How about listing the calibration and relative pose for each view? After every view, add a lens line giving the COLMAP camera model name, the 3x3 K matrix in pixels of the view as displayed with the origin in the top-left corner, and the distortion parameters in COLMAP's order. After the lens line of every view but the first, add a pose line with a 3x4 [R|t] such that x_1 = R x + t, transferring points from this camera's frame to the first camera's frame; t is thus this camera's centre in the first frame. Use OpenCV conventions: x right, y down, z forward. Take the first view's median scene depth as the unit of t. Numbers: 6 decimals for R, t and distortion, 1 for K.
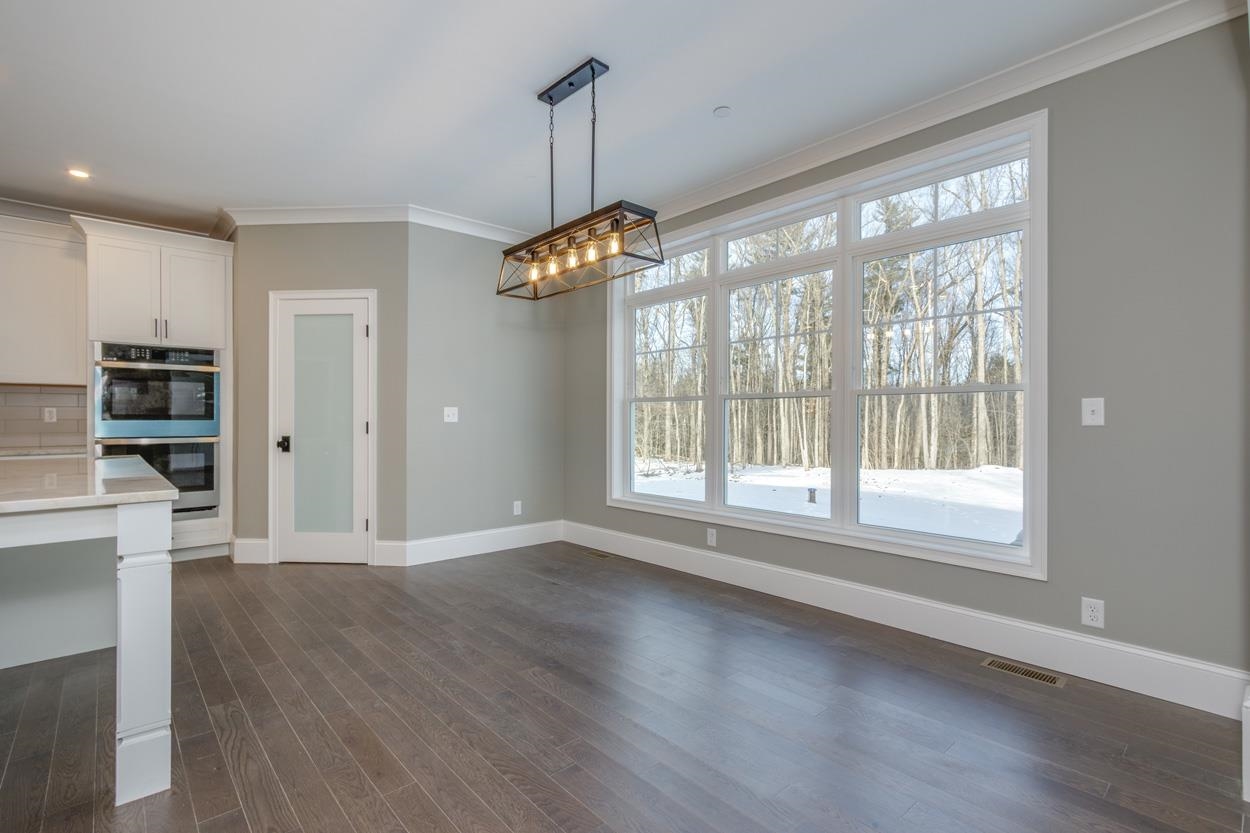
lens RADIAL K [[578.1, 0, 597.7], [0, 578.1, 417.7], [0, 0, 1]] dist [-0.002176, 0.002215]
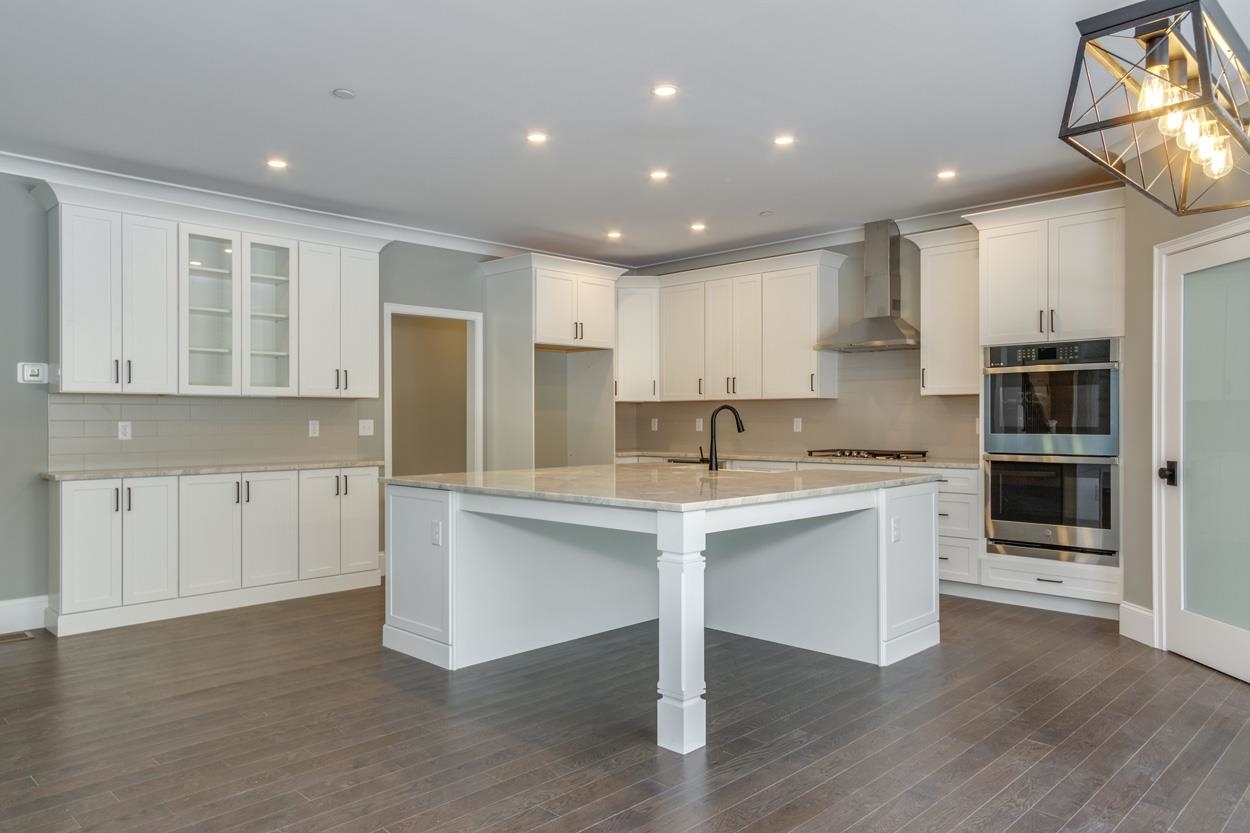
lens RADIAL K [[845.4, 0, 602.4], [0, 845.4, 420.0], [0, 0, 1]] dist [0.024395, 0.009483]
pose [[0.080115, 0.001422, -0.996785, 0.391255], [0.003873, 0.999991, 0.001738, -0.019992], [0.996778, -0.004000, 0.080109, 0.277897]]
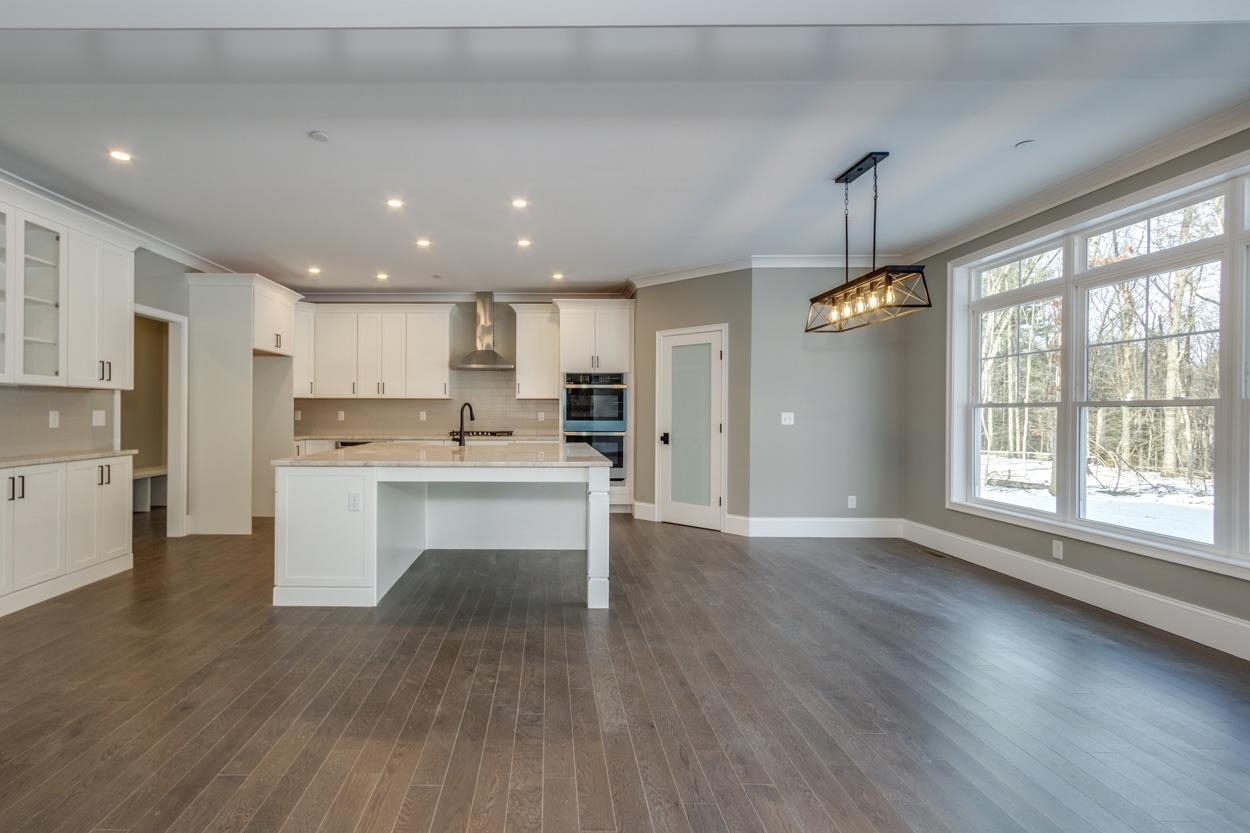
lens RADIAL K [[578.1, 0, 544.6], [0, 578.1, 412.5], [0, 0, 1]] dist [-0.002176, 0.002215]
pose [[0.755236, 0.003505, -0.655444, 0.167134], [-0.002813, 0.999994, 0.002105, -0.020452], [0.655447, 0.000254, 0.755241, -0.271318]]
